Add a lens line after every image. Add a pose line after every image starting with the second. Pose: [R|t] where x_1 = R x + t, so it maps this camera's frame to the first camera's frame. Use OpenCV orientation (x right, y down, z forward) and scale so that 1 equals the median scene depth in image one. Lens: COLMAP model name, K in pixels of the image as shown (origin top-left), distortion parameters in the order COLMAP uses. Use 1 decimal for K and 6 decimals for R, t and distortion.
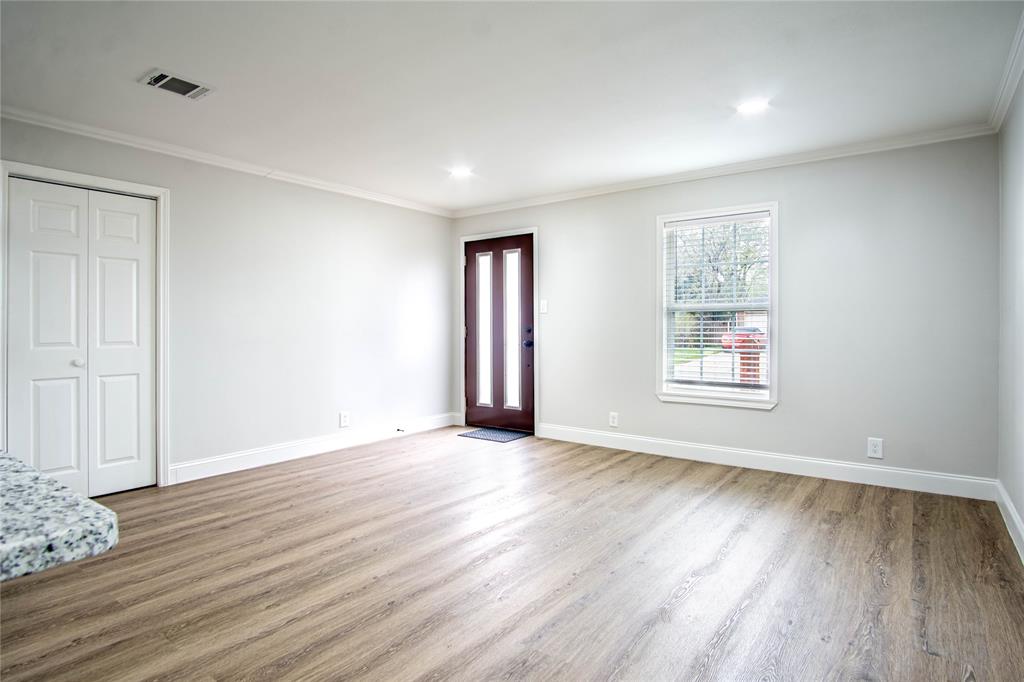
lens RADIAL K [[546.2, 0, 509.6], [0, 546.2, 330.3], [0, 0, 1]] dist [-0.026150, 0.001054]
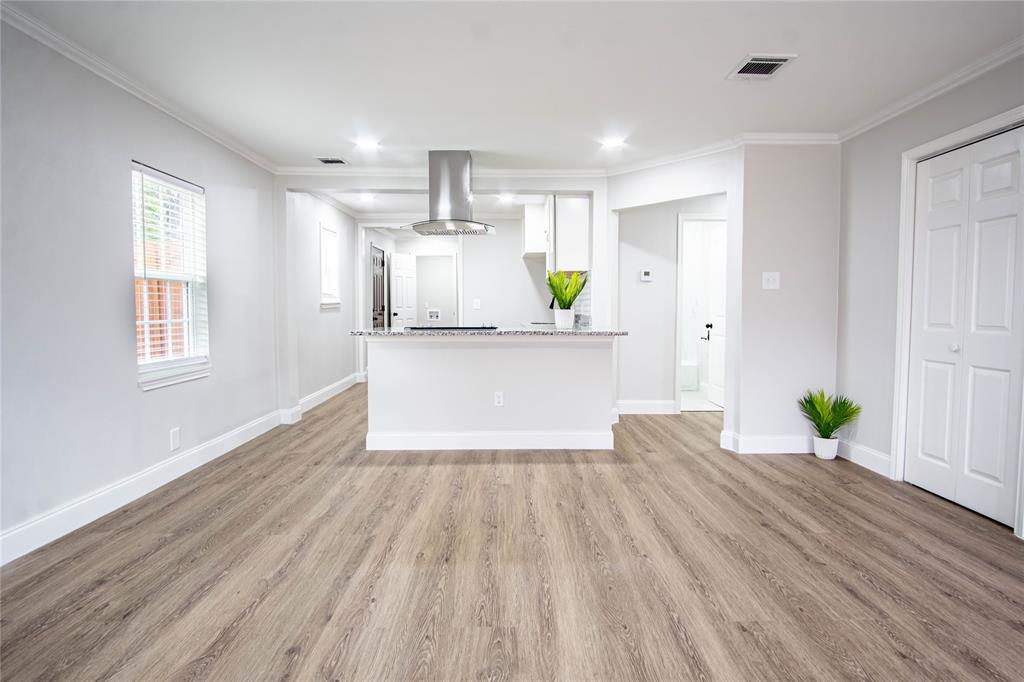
lens RADIAL K [[546.2, 0, 509.6], [0, 546.2, 330.3], [0, 0, 1]] dist [-0.026150, 0.001054]
pose [[-0.796165, 0.024891, -0.604568, 0.306150], [-0.004578, 0.998877, 0.047154, -0.004914], [0.605063, 0.040309, -0.795157, 1.221666]]
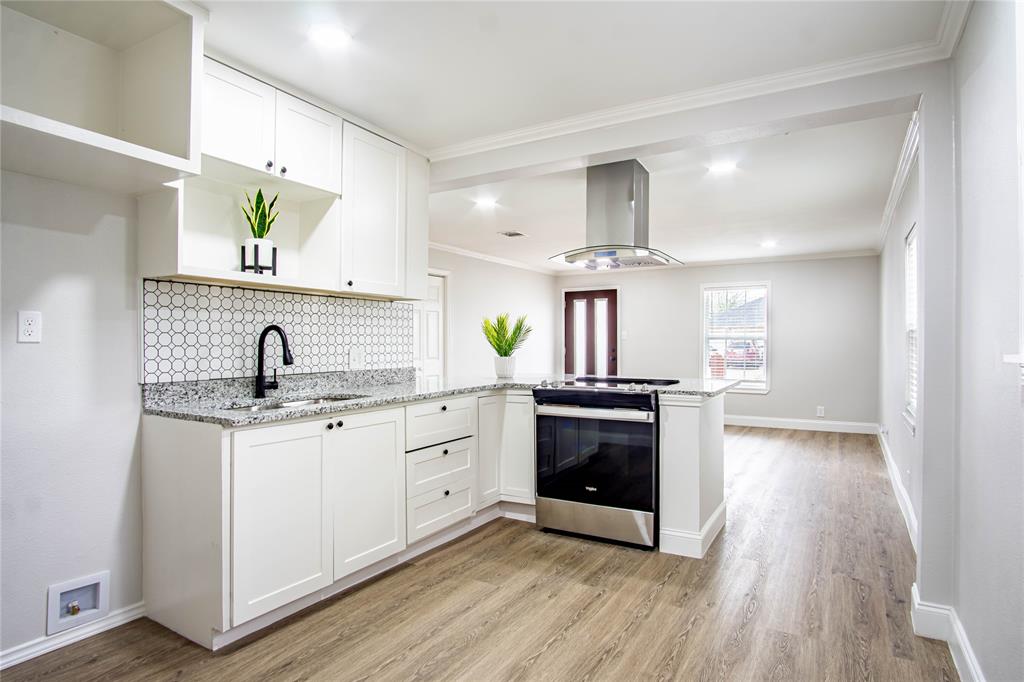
lens RADIAL K [[561.7, 0, 512.8], [0, 561.7, 350.4], [0, 0, 1]] dist [-0.030379, 0.000012]
pose [[0.994033, -0.001353, 0.109070, -0.691168], [0.000723, 0.999983, 0.005814, -0.014282], [-0.109076, -0.005701, 0.994017, -0.935067]]
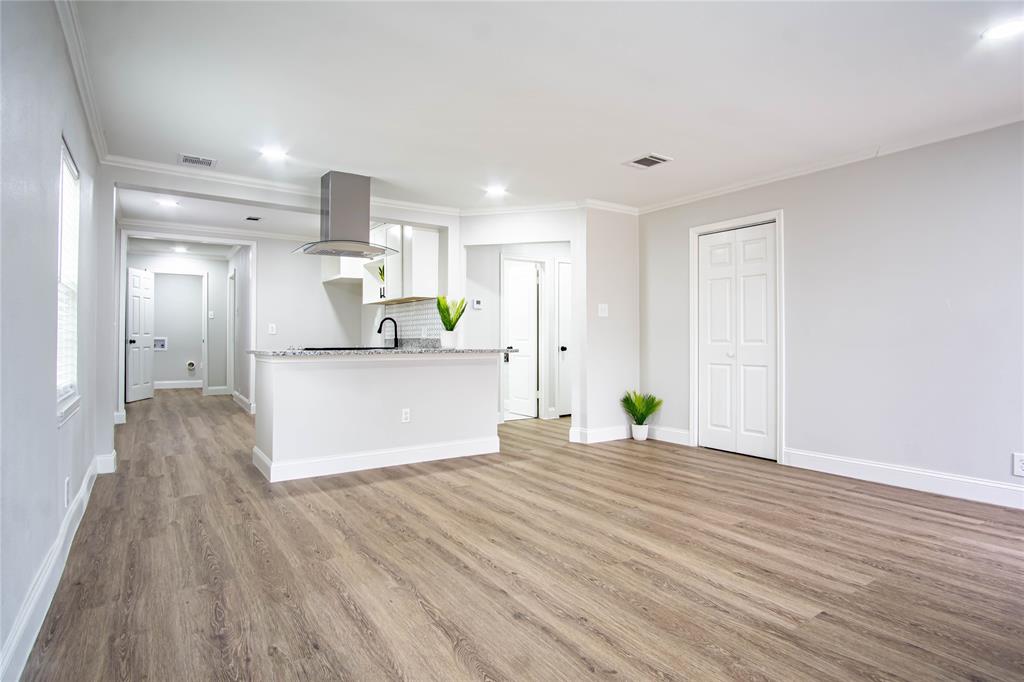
lens RADIAL K [[546.2, 0, 509.6], [0, 546.2, 330.3], [0, 0, 1]] dist [-0.026150, 0.001054]
pose [[-0.331627, -0.017612, -0.943246, 0.710436], [-0.007434, 0.999843, -0.016055, 0.024923], [0.943381, 0.001687, -0.331706, 0.900886]]
